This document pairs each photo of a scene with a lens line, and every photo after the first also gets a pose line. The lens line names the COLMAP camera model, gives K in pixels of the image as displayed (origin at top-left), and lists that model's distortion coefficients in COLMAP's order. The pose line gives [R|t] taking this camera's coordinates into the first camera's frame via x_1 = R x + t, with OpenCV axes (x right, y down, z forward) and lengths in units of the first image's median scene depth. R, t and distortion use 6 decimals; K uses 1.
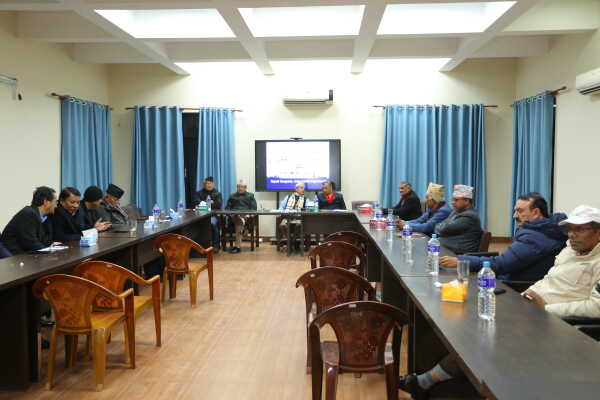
lens RADIAL K [[534.7, 0, 300.1], [0, 534.7, 195.8], [0, 0, 1]] dist [0.001041, 0.046892]
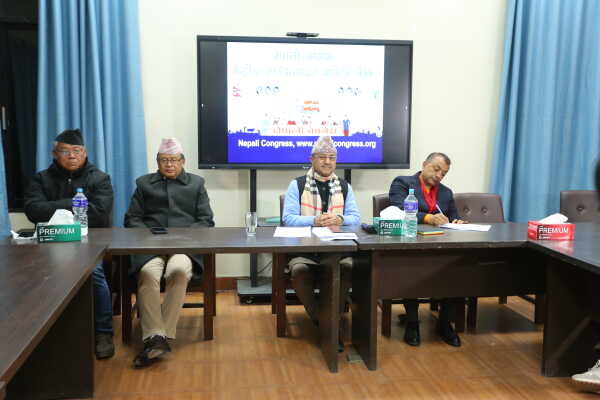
lens RADIAL K [[639.6, 0, 301.7], [0, 639.6, 200.5], [0, 0, 1]] dist [0.059874, 0.000000]
pose [[0.979622, -0.010223, 0.200592, -0.104863], [-0.005860, 0.996824, 0.079422, -0.022875], [-0.200767, -0.078979, 0.976450, 0.525359]]
